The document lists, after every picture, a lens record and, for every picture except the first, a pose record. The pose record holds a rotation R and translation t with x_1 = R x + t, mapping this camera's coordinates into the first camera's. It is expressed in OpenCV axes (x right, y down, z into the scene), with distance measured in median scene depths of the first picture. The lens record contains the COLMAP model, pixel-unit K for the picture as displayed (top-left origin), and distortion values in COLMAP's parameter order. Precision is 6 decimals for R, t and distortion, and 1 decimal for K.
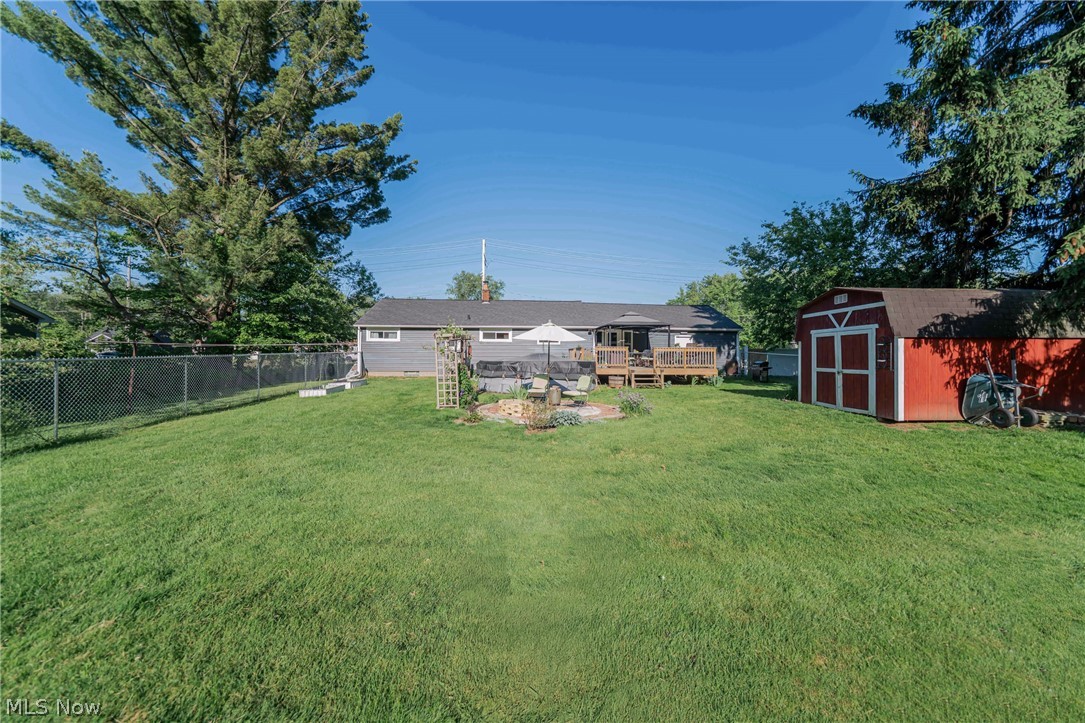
lens RADIAL K [[382.9, 0, 535.9], [0, 382.9, 353.5], [0, 0, 1]] dist [-0.021903, 0.001998]
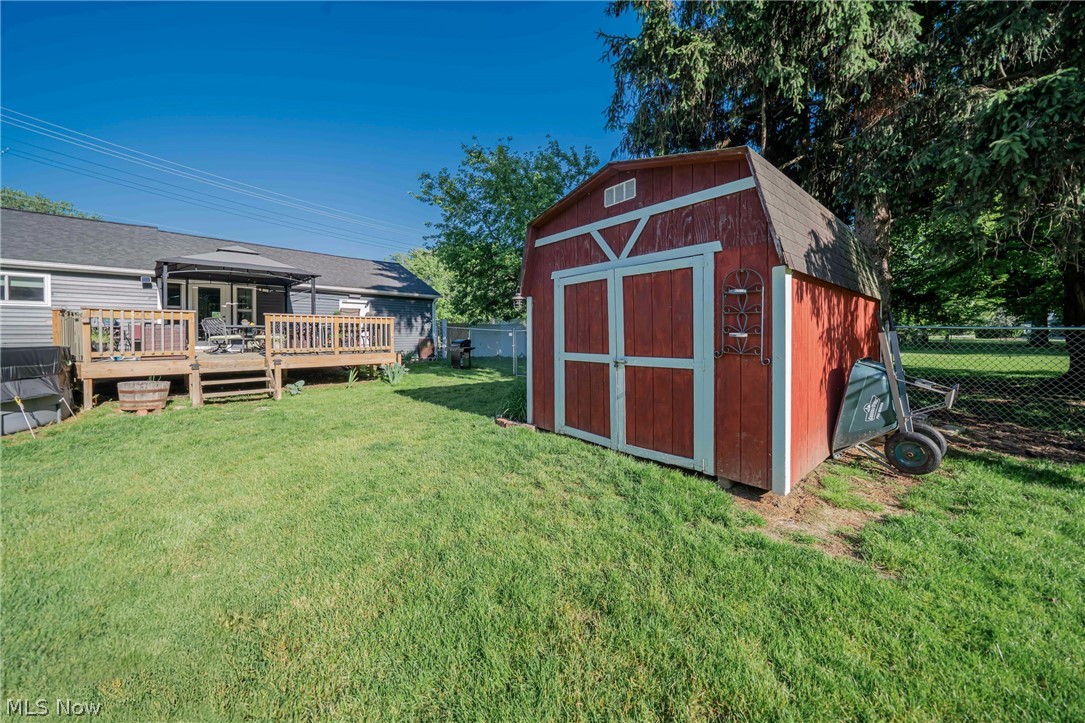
lens RADIAL K [[382.9, 0, 540.9], [0, 382.9, 340.2], [0, 0, 1]] dist [-0.021903, 0.001998]
pose [[0.743646, -0.015272, 0.668399, 0.227894], [0.000318, 0.999747, 0.022488, 0.007021], [-0.668574, -0.016510, 0.743463, 0.374455]]
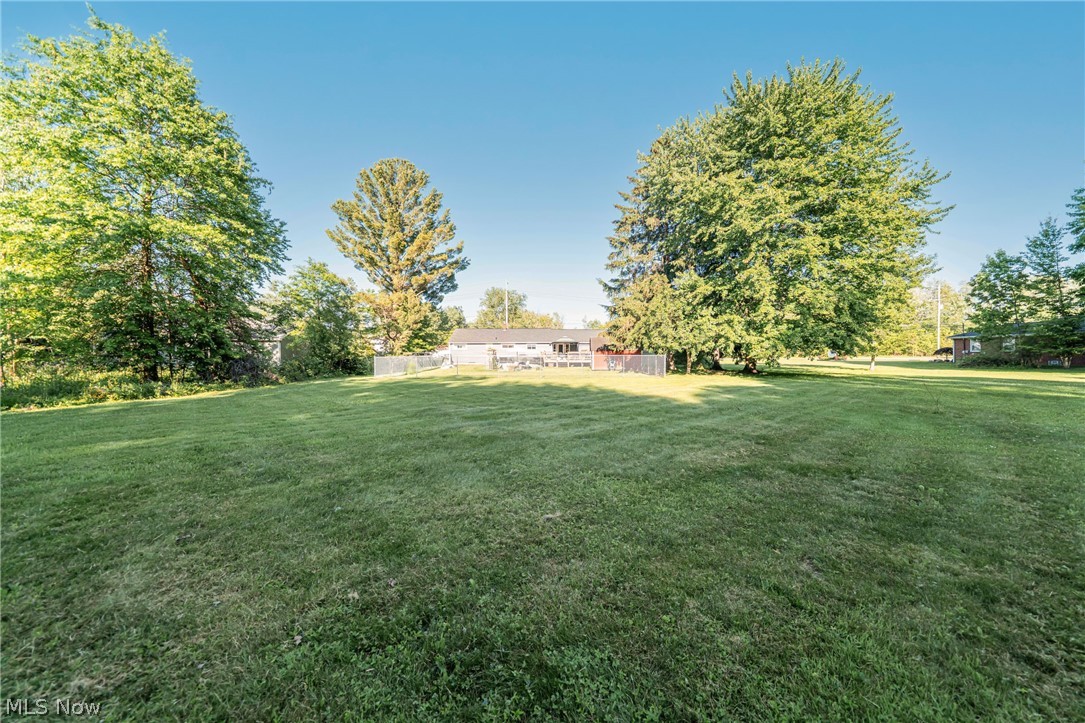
lens RADIAL K [[382.9, 0, 540.9], [0, 382.9, 359.9], [0, 0, 1]] dist [-0.021903, 0.001998]
pose [[0.997927, -0.004372, -0.064214, 0.271806], [0.005496, 0.999835, 0.017337, -0.008050], [0.064128, -0.017654, 0.997786, -1.454104]]
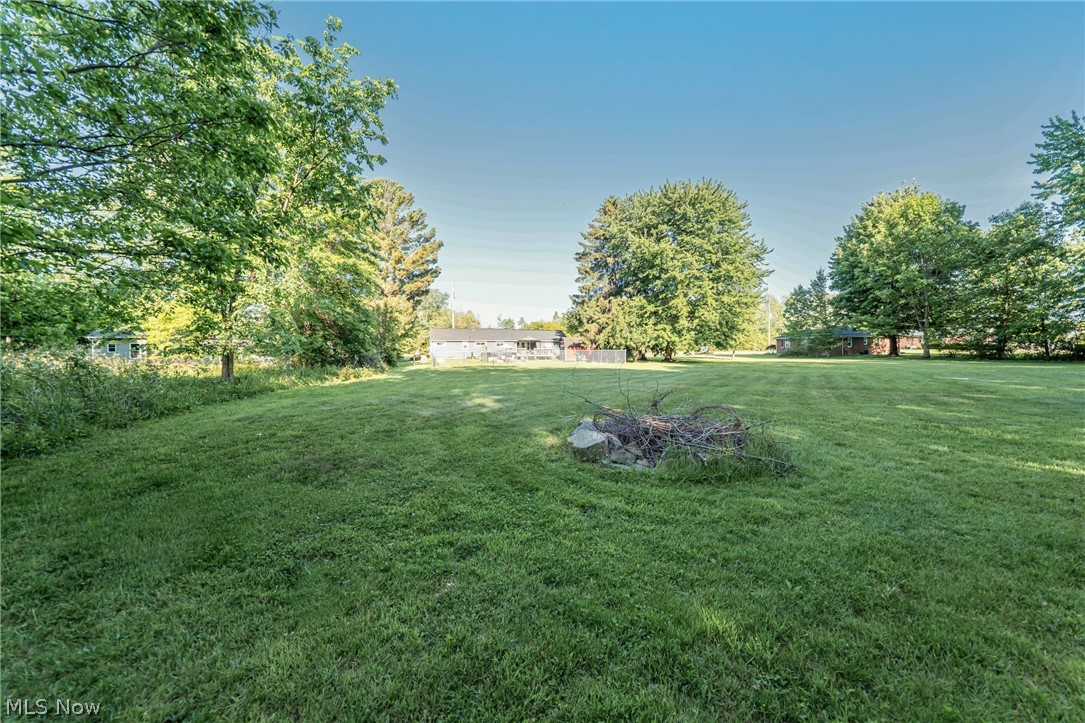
lens RADIAL K [[382.9, 0, 545.7], [0, 382.9, 358.1], [0, 0, 1]] dist [-0.021903, 0.001998]
pose [[0.976422, -0.012419, 0.215515, -0.285926], [0.007581, 0.999701, 0.023261, -0.005504], [-0.215739, -0.021079, 0.976224, -2.076443]]
